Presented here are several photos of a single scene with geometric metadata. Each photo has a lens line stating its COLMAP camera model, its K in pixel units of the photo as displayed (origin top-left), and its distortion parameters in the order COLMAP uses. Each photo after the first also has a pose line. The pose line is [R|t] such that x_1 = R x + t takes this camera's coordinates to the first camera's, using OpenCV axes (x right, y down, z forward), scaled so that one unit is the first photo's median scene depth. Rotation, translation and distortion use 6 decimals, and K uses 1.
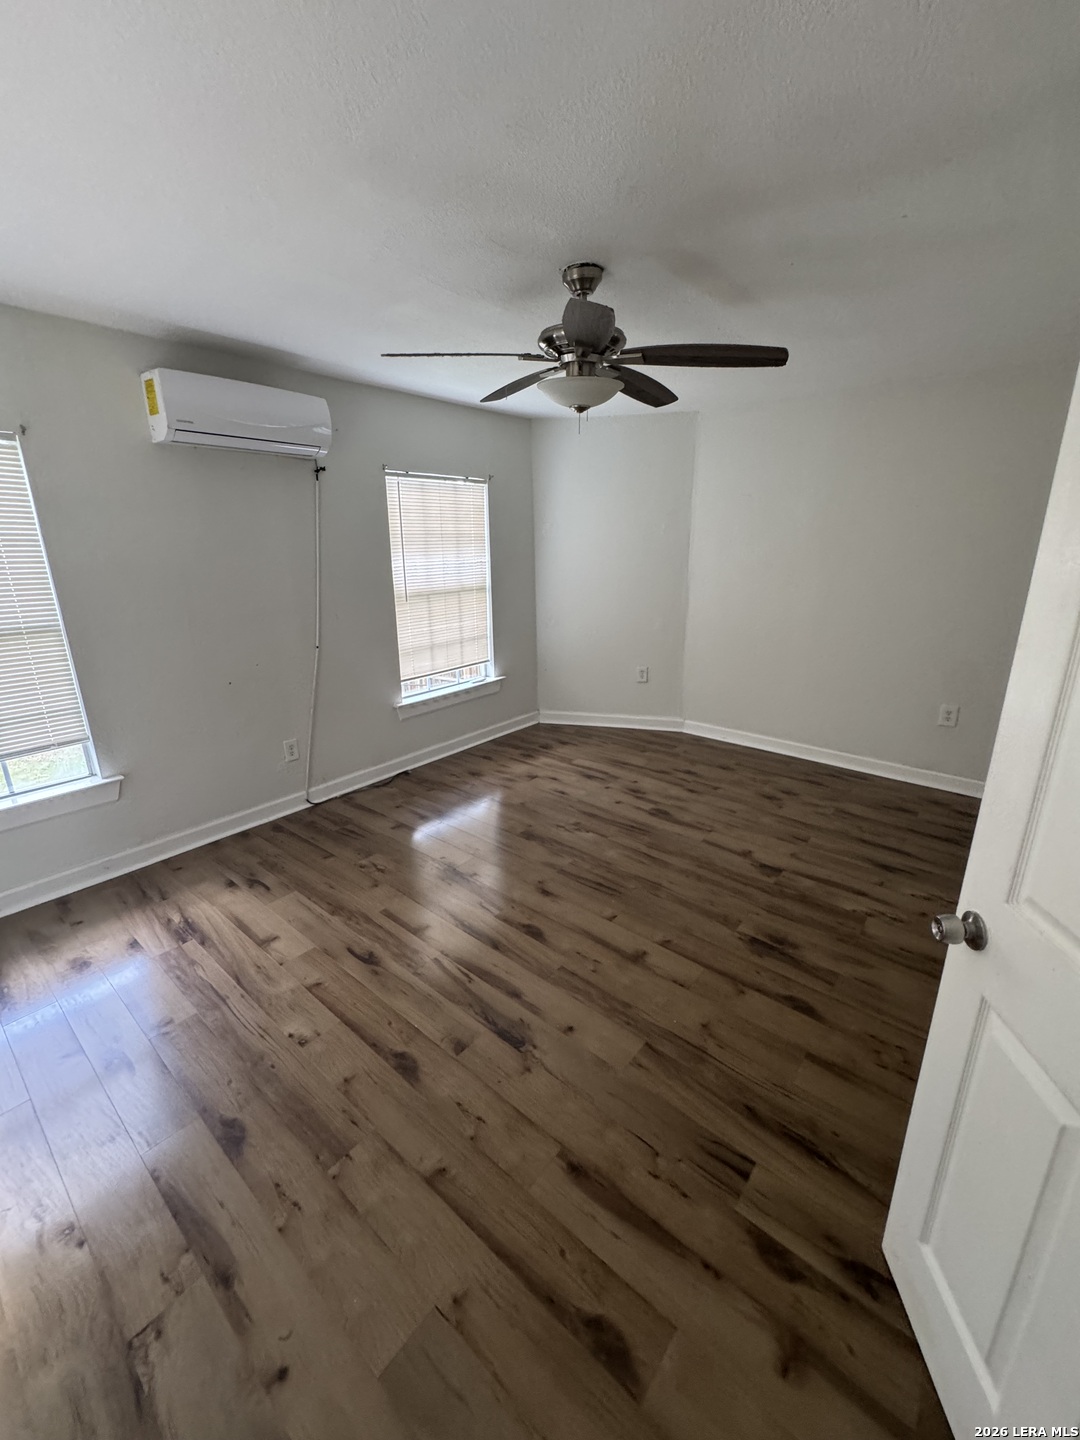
lens RADIAL K [[577.0, 0, 530.9], [0, 577.0, 730.9], [0, 0, 1]] dist [-0.007854, 0.001363]
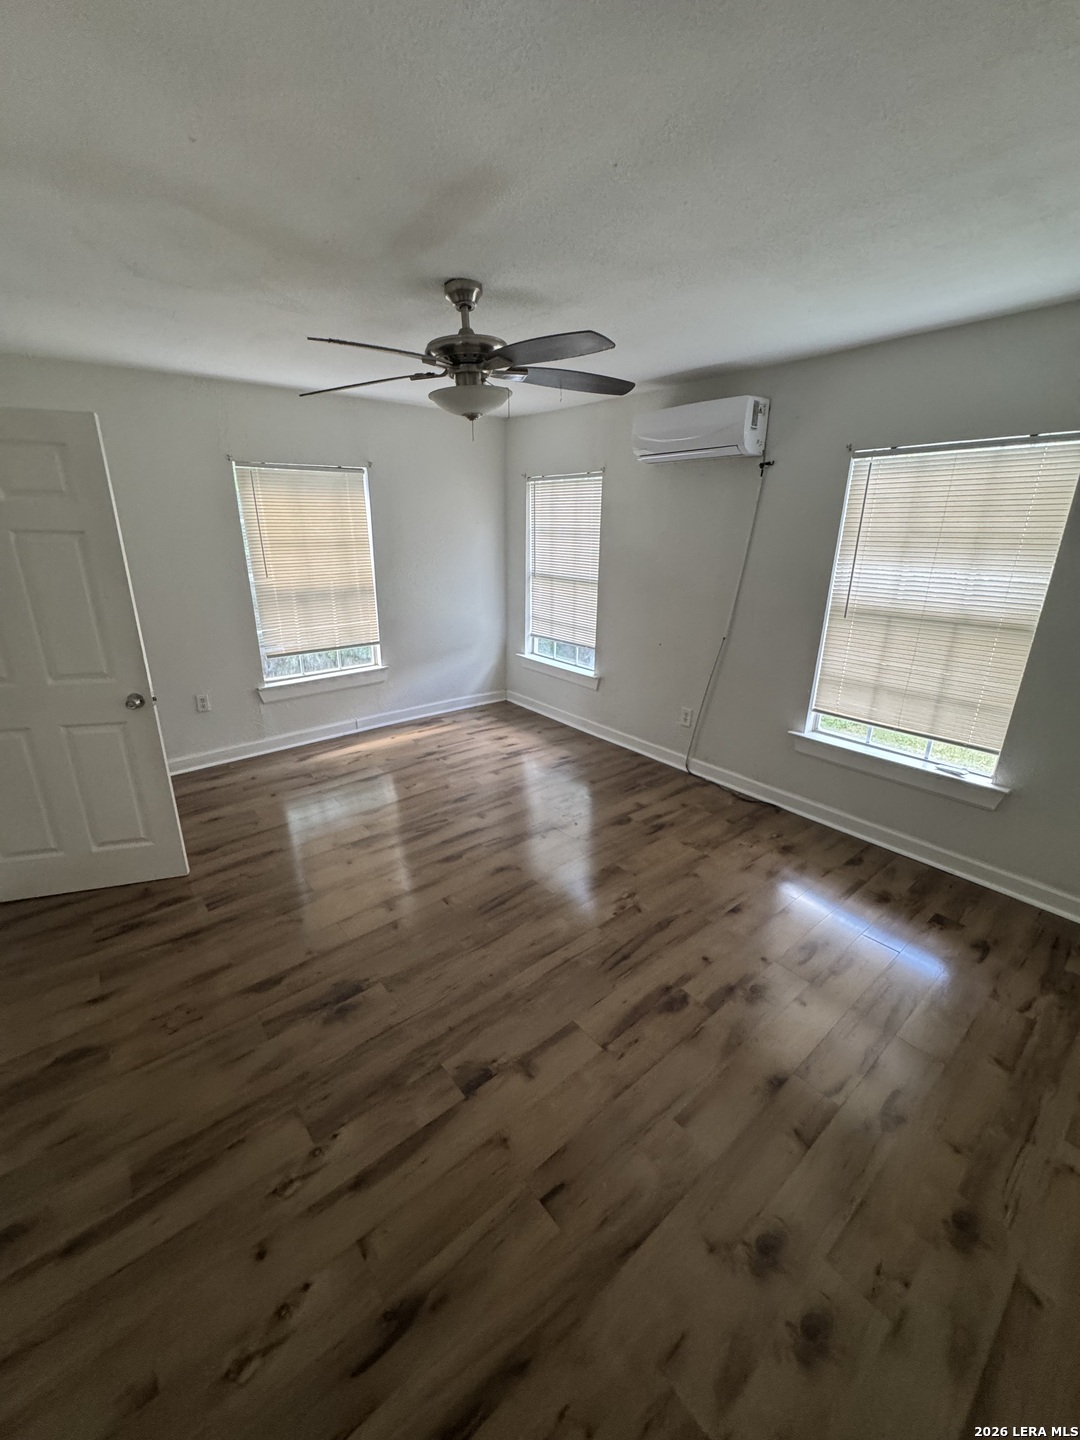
lens RADIAL K [[577.0, 0, 544.9], [0, 577.0, 722.8], [0, 0, 1]] dist [-0.007854, 0.001363]
pose [[-0.173395, 0.327979, -0.928635, 0.718445], [-0.314171, 0.875233, 0.367781, -0.295638], [0.933397, 0.355522, -0.048720, 0.809576]]
